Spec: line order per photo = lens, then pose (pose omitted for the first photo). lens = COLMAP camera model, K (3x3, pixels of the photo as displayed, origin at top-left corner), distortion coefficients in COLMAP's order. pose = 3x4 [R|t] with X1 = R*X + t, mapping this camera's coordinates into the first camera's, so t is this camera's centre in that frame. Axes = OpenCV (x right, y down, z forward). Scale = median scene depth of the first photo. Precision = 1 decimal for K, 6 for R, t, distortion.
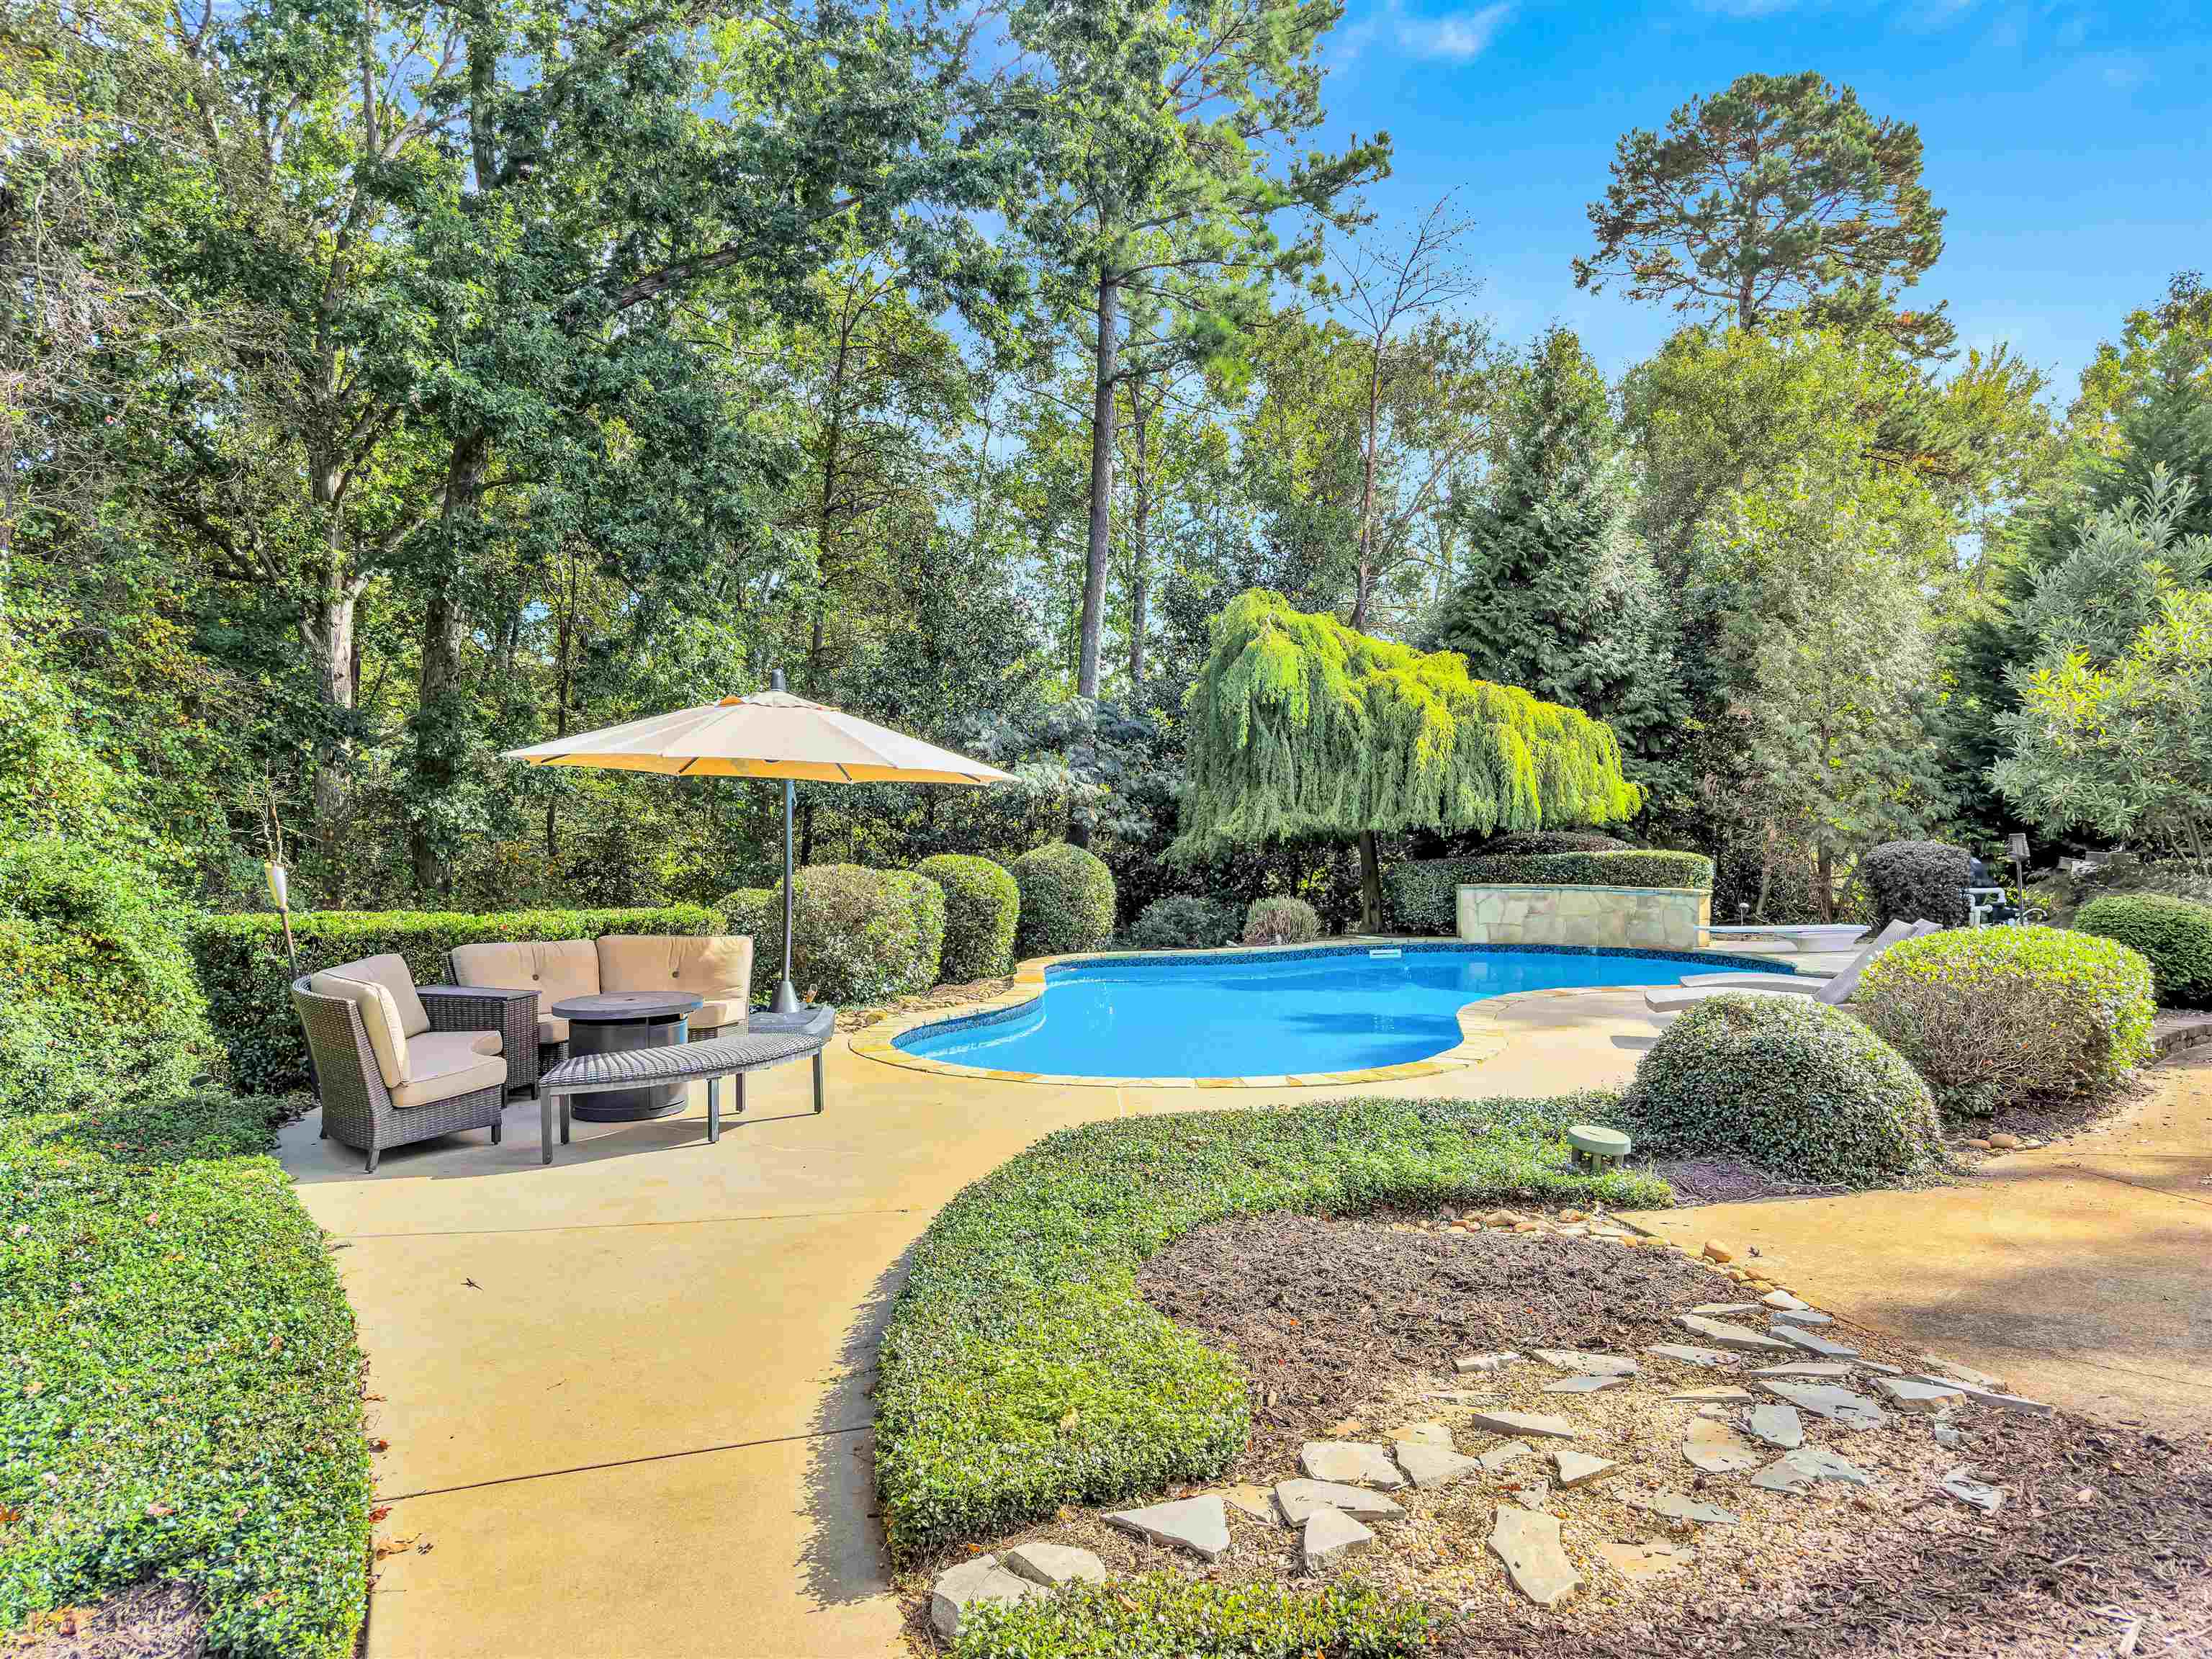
lens RADIAL K [[1535.2, 0, 1106.0], [0, 1535.2, 829.5], [0, 0, 1]] dist [0.002700, -0.001144]
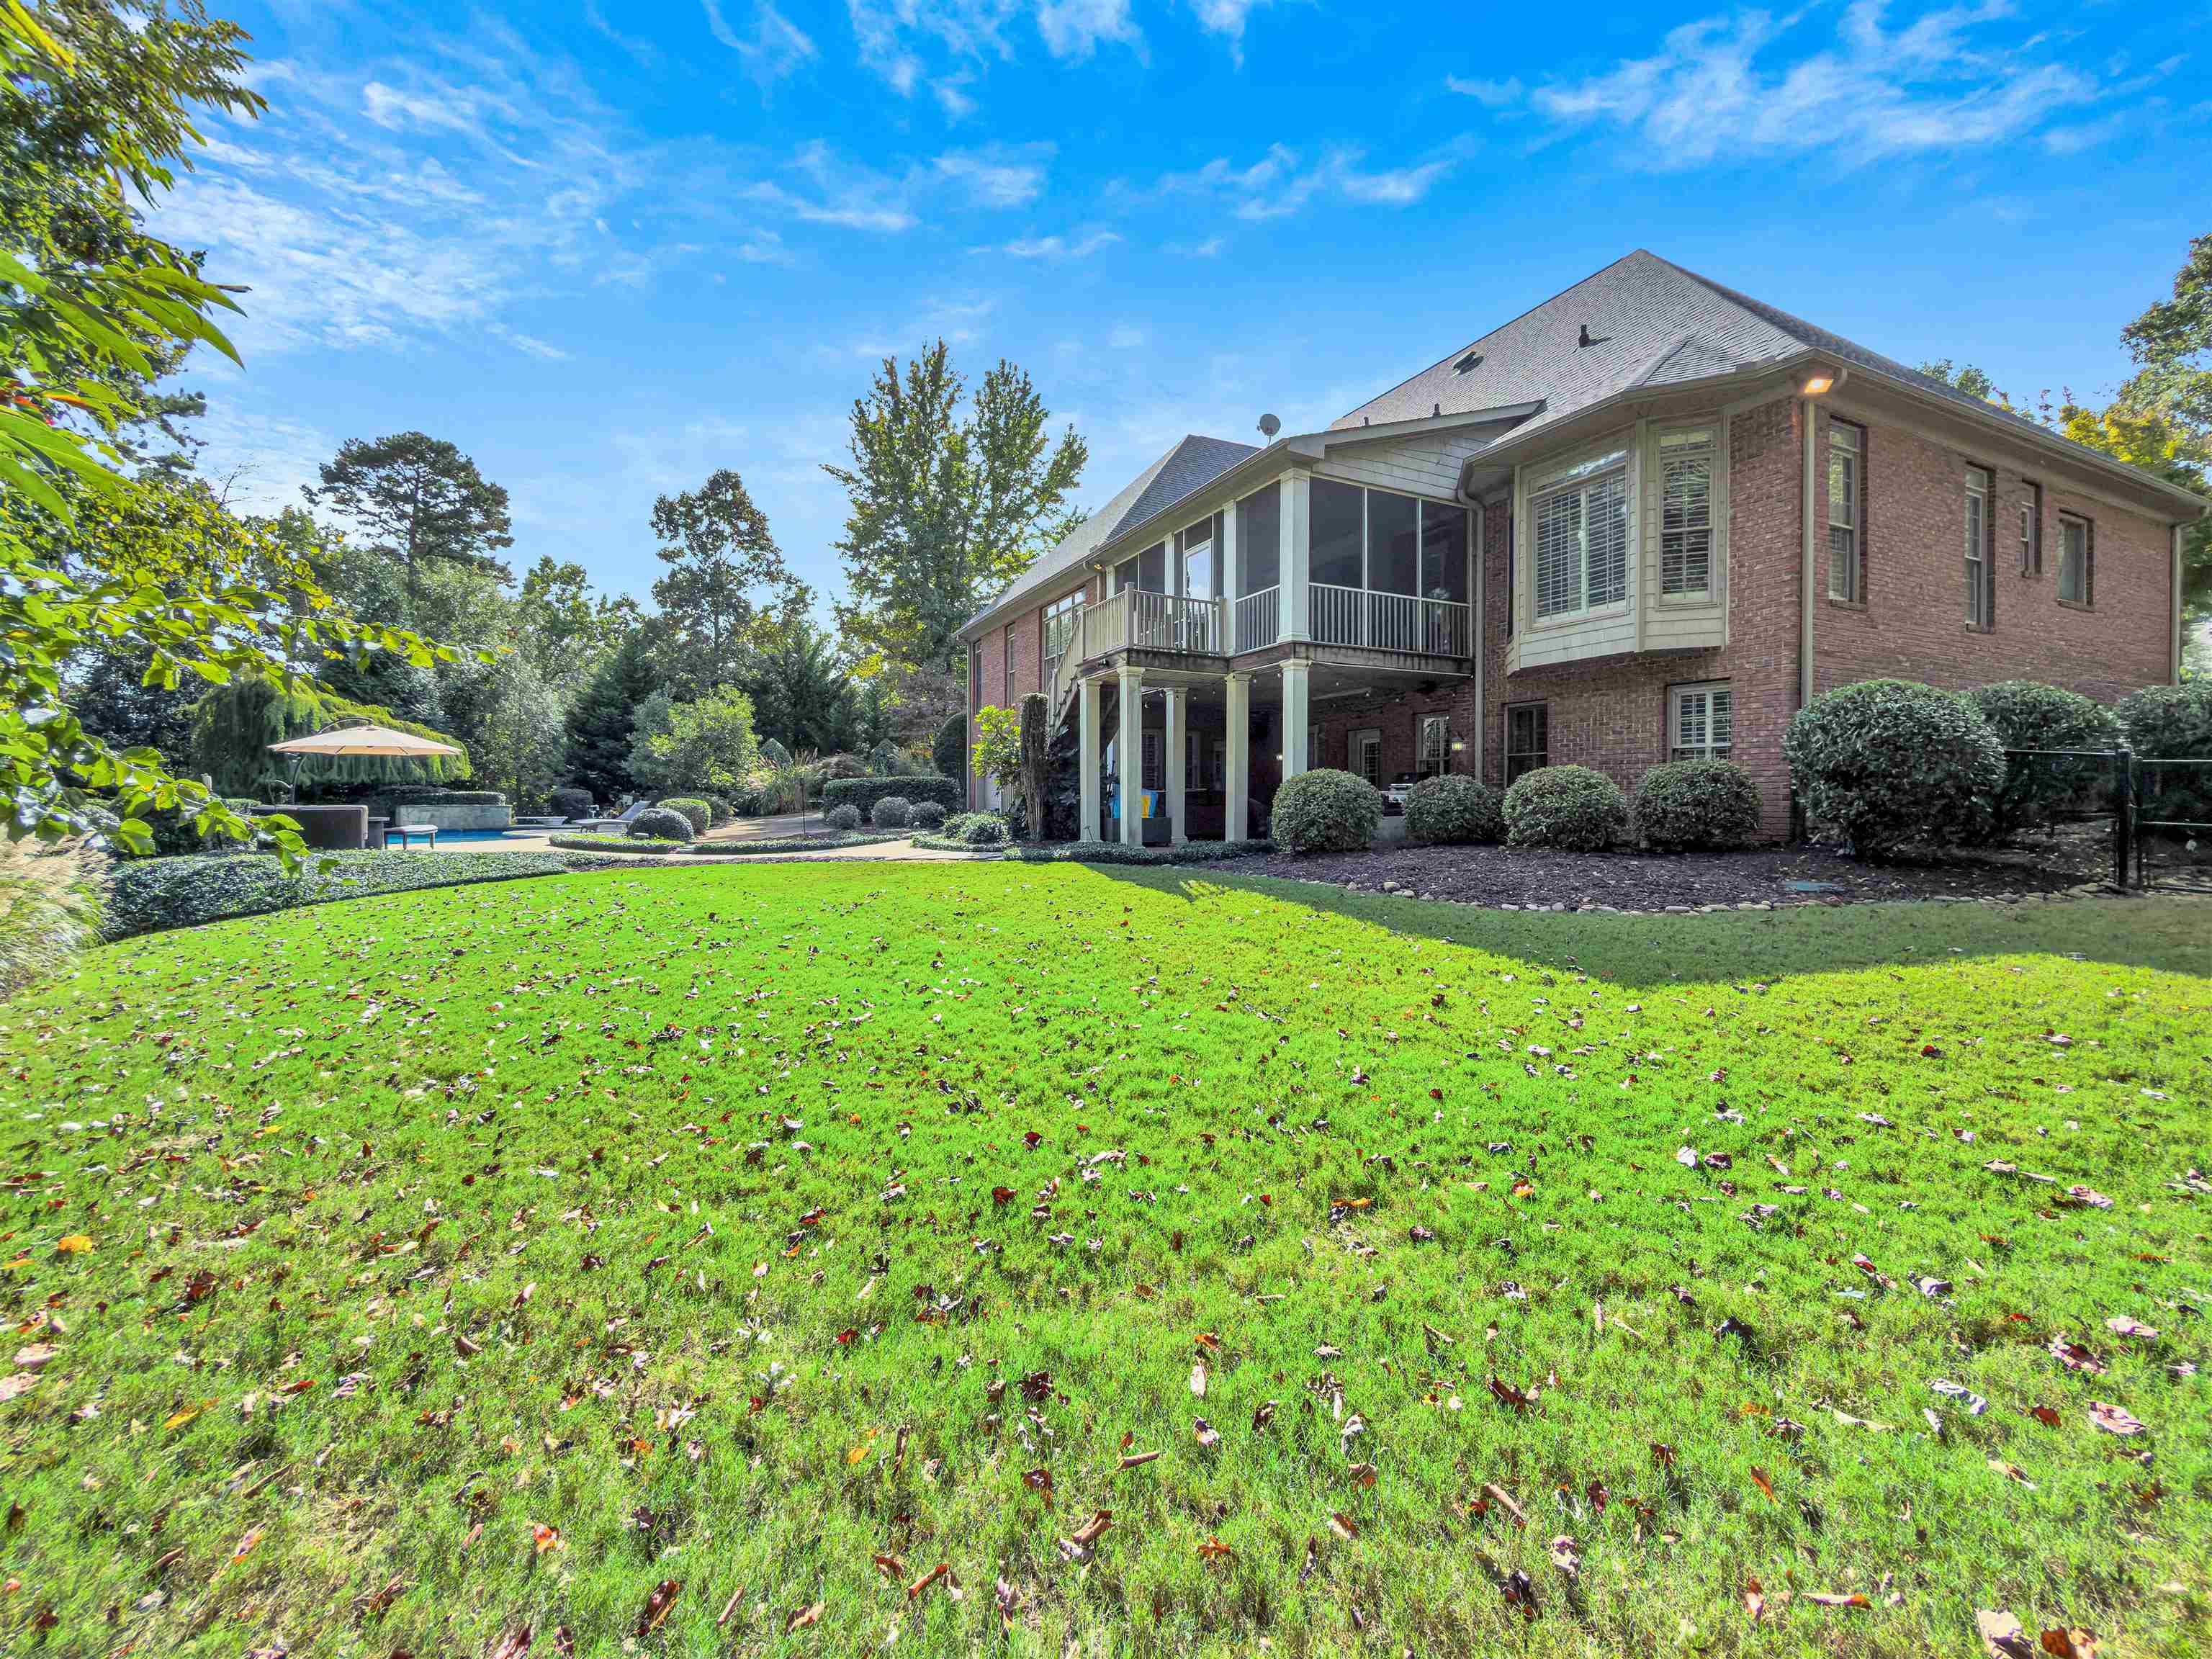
lens RADIAL K [[870.7, 0, 1106.0], [0, 870.7, 829.5], [0, 0, 1]] dist [0.000176, 0.000061]
pose [[0.342665, -0.033140, 0.938873, -0.702151], [-0.001037, 0.999364, 0.035653, 0.024925], [-0.939457, -0.013191, 0.342413, -0.557088]]
